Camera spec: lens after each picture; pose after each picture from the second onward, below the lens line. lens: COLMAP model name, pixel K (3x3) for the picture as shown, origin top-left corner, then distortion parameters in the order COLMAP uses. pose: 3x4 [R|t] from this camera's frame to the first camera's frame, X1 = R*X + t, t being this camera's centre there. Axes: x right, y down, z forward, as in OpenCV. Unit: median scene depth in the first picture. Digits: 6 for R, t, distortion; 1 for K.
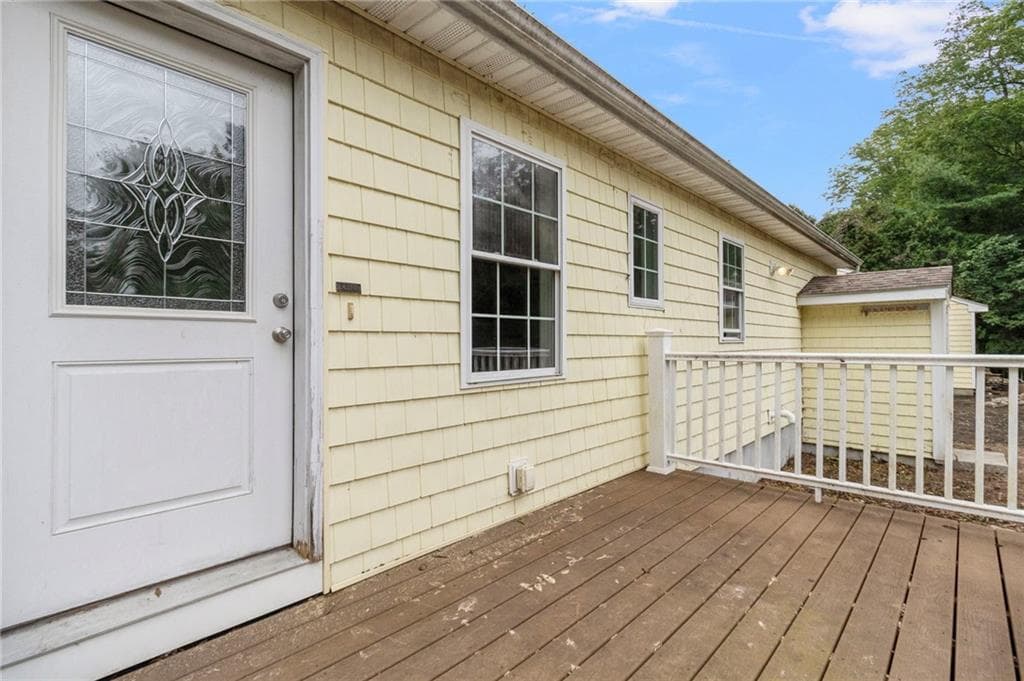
lens RADIAL K [[476.5, 0, 514.7], [0, 476.5, 333.9], [0, 0, 1]] dist [0.004453, -0.000364]
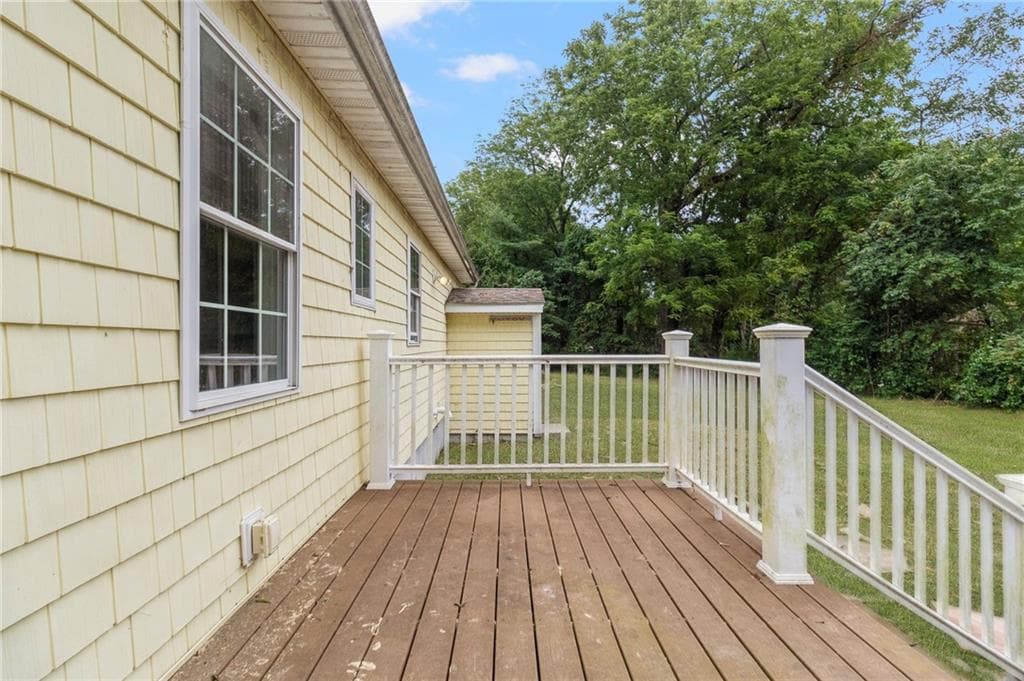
lens RADIAL K [[476.5, 0, 508.2], [0, 476.5, 339.4], [0, 0, 1]] dist [0.004453, -0.000364]
pose [[0.720605, 0.009431, 0.693282, -0.199052], [-0.014020, 0.999901, 0.000971, 0.001561], [-0.693204, -0.010420, 0.720666, 0.218957]]
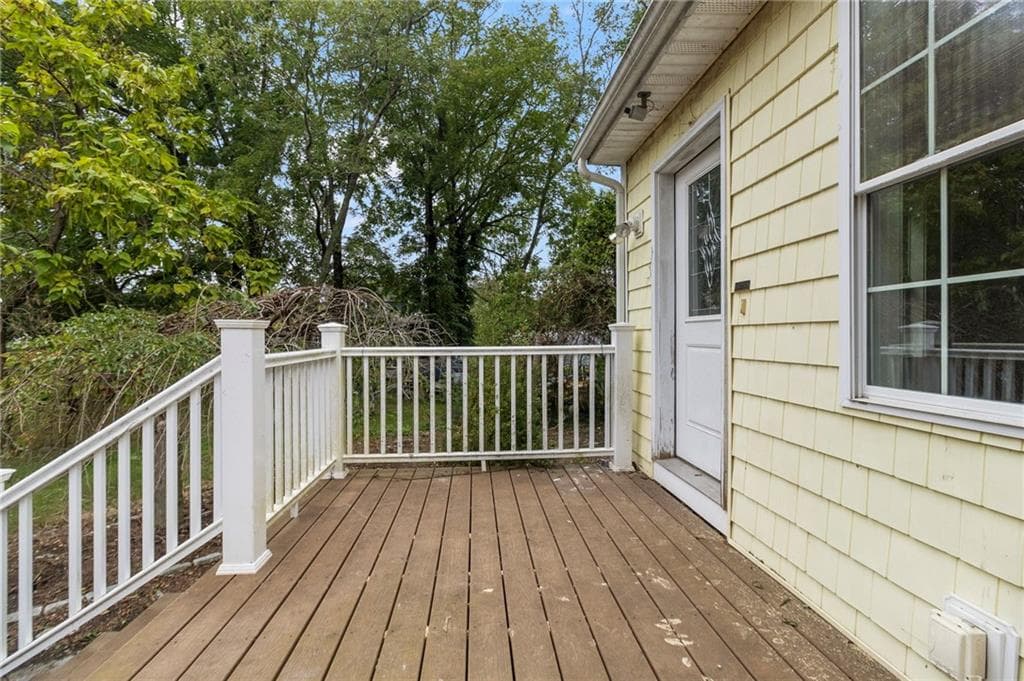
lens RADIAL K [[476.5, 0, 510.9], [0, 476.5, 336.5], [0, 0, 1]] dist [0.004453, -0.000364]
pose [[-0.669233, 0.006924, -0.743020, 0.574340], [0.015594, 0.999867, -0.004728, 0.012267], [0.742889, -0.014751, -0.669252, 0.922000]]
